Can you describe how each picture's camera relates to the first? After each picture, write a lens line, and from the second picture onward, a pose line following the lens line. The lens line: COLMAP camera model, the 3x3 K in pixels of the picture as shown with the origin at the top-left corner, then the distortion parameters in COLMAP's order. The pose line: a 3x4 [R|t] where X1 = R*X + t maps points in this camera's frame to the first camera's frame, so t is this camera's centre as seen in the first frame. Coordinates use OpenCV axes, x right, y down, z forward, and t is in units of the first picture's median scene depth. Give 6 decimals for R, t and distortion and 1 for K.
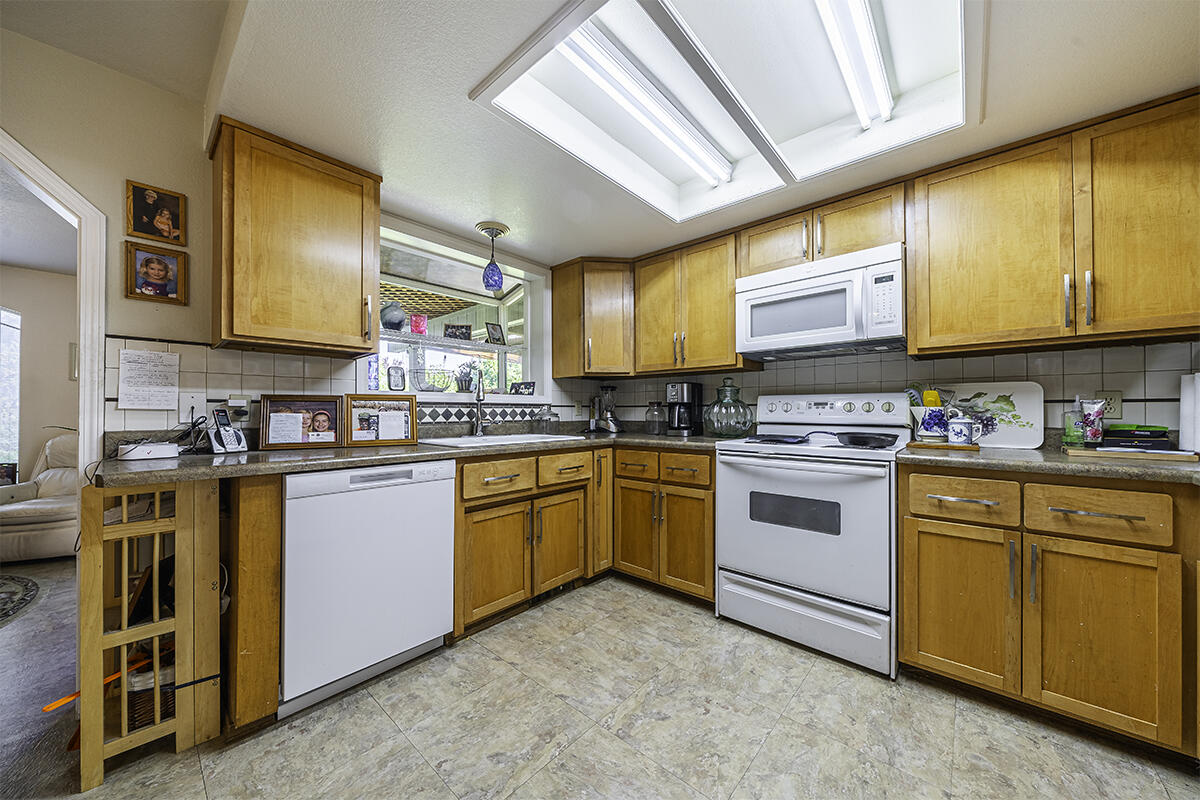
lens RADIAL K [[414.1, 0, 600.7], [0, 414.1, 404.3], [0, 0, 1]] dist [0.000813, -0.000013]
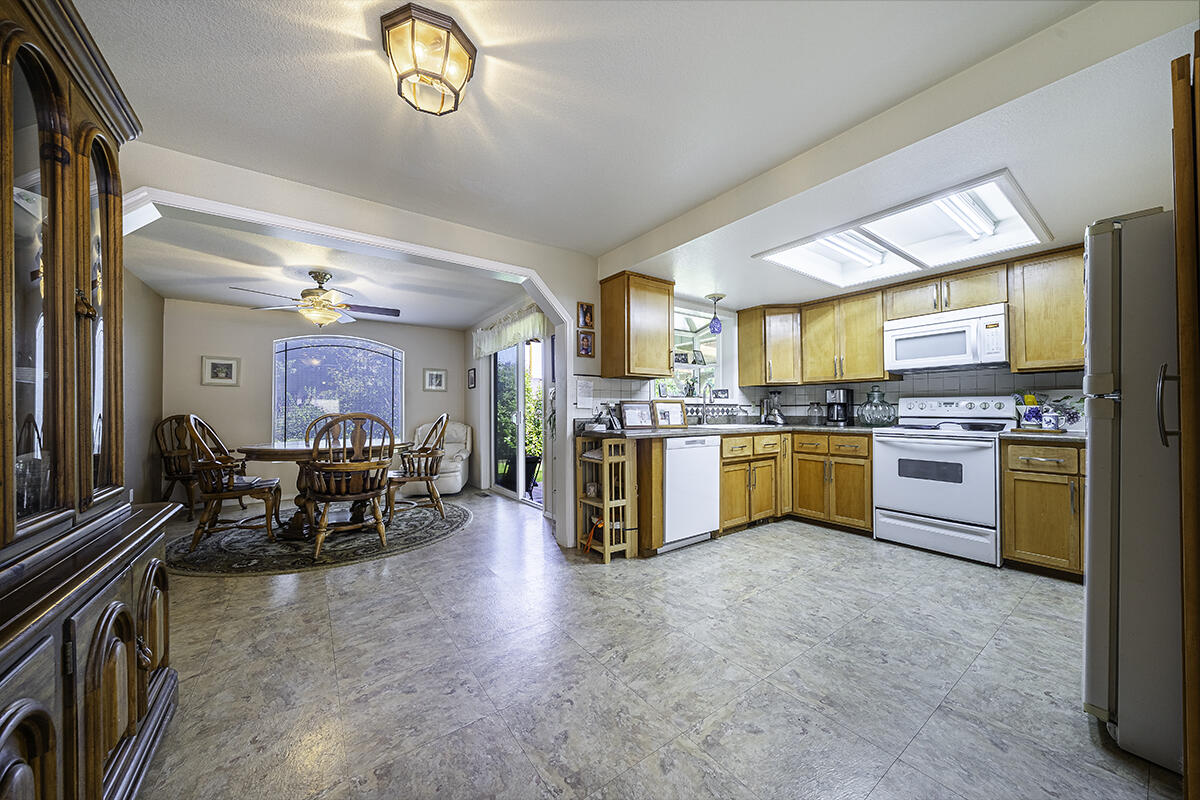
lens RADIAL K [[423.1, 0, 600.0], [0, 423.1, 400.0], [0, 0, 1]] dist [-0.002687, -0.000131]
pose [[0.978889, -0.006575, -0.204286, -0.415667], [0.005196, 0.999960, -0.007289, -0.010372], [0.204326, 0.006073, 0.978884, -0.801716]]
